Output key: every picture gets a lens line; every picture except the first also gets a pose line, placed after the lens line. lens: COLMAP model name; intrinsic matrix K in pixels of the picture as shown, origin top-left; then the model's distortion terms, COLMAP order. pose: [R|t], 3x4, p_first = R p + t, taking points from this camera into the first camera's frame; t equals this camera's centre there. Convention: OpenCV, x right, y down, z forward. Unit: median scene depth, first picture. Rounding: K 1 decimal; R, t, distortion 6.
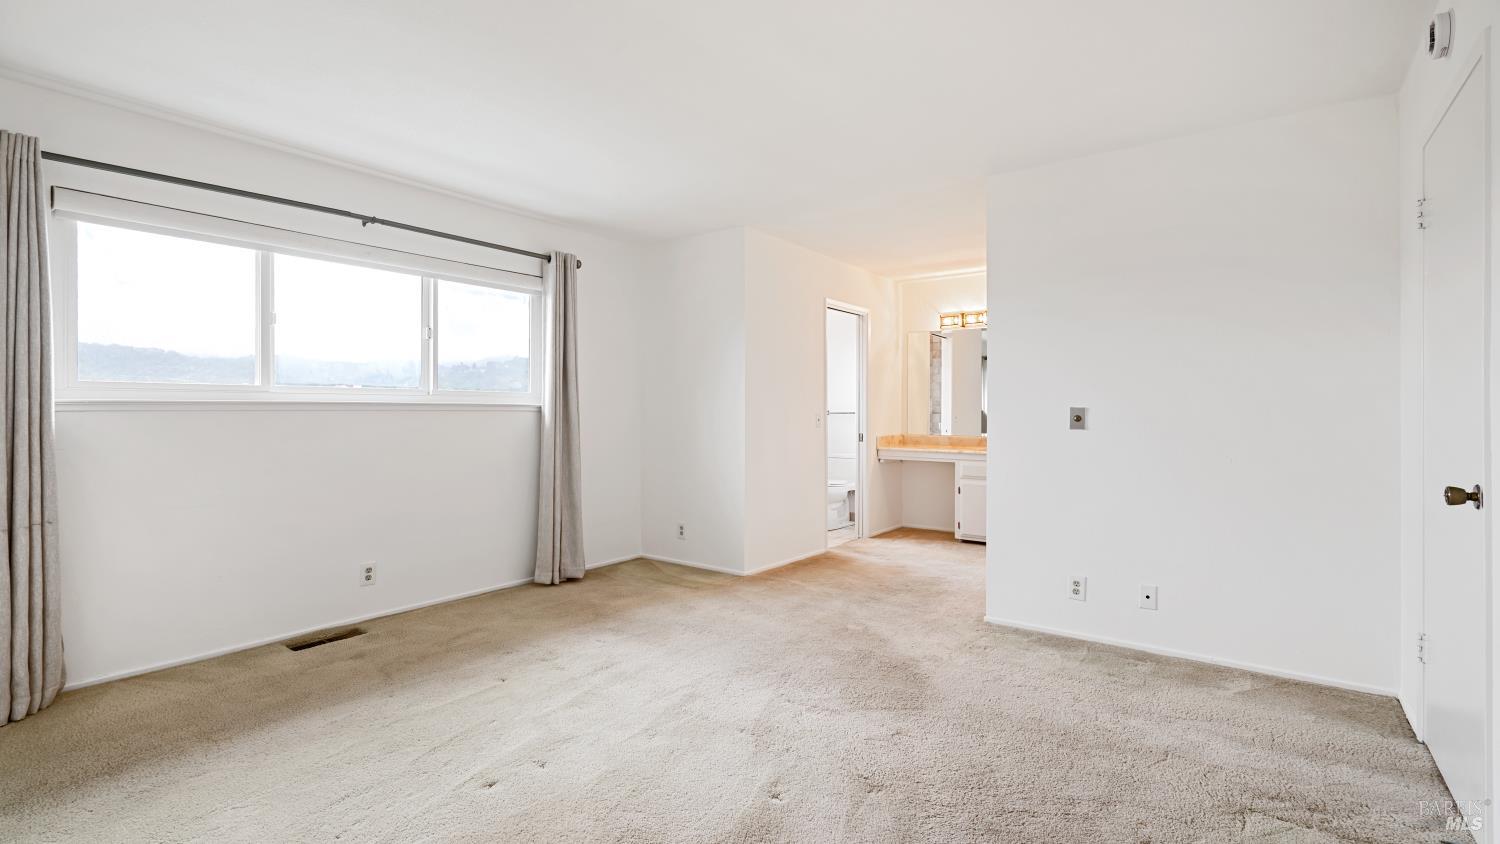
lens RADIAL K [[679.2, 0, 747.8], [0, 679.2, 413.5], [0, 0, 1]] dist [-0.040795, 0.012681]
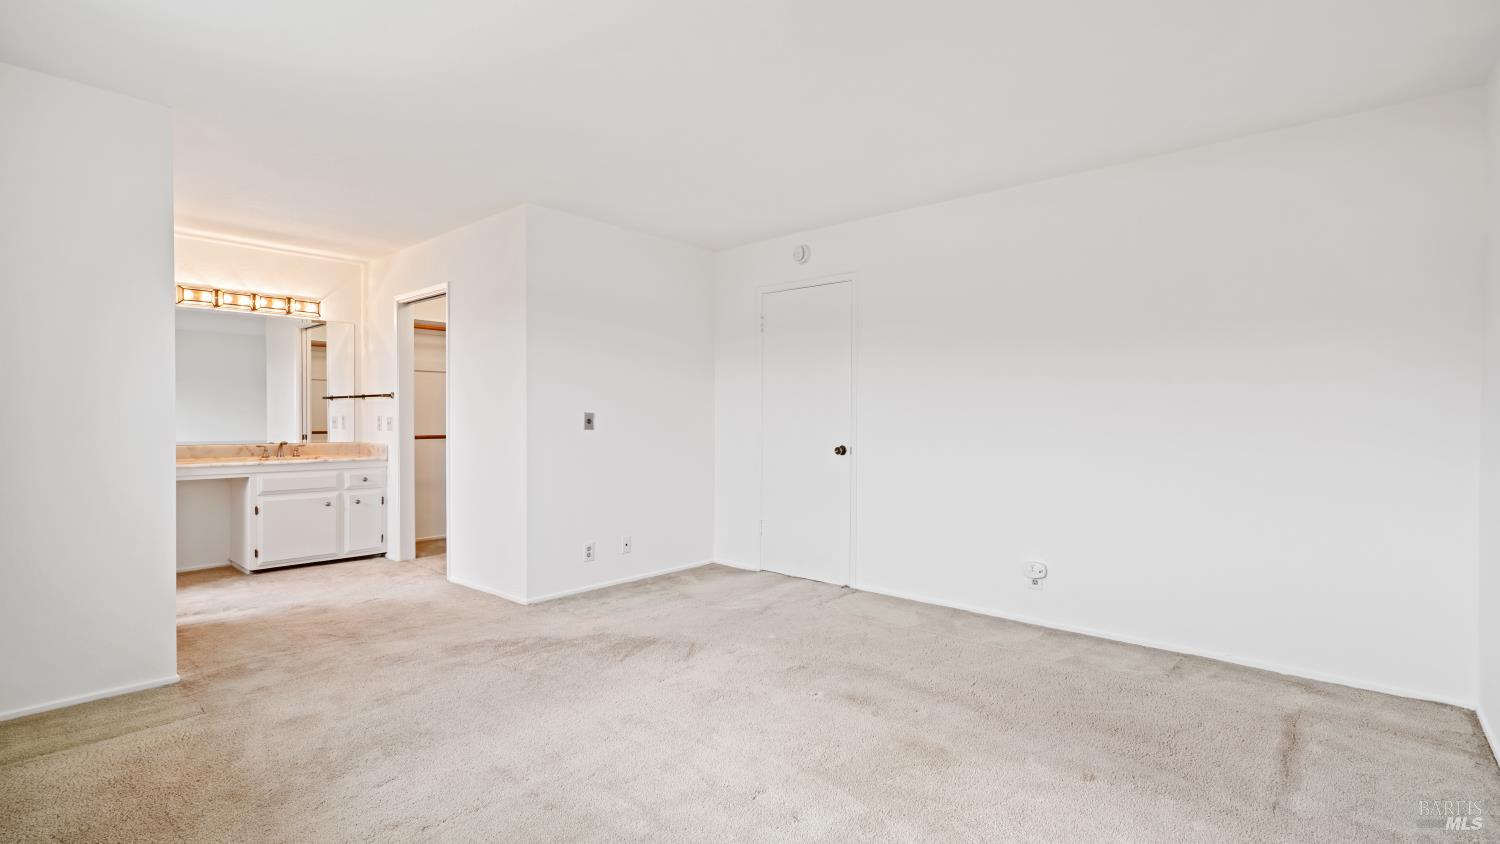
lens RADIAL K [[679.2, 0, 747.8], [0, 679.2, 413.5], [0, 0, 1]] dist [-0.040795, 0.012681]
pose [[0.065642, 0.003094, 0.997838, -0.794418], [-0.001732, 0.999994, -0.002987, -0.004148], [-0.997842, -0.001532, 0.065647, 0.609037]]
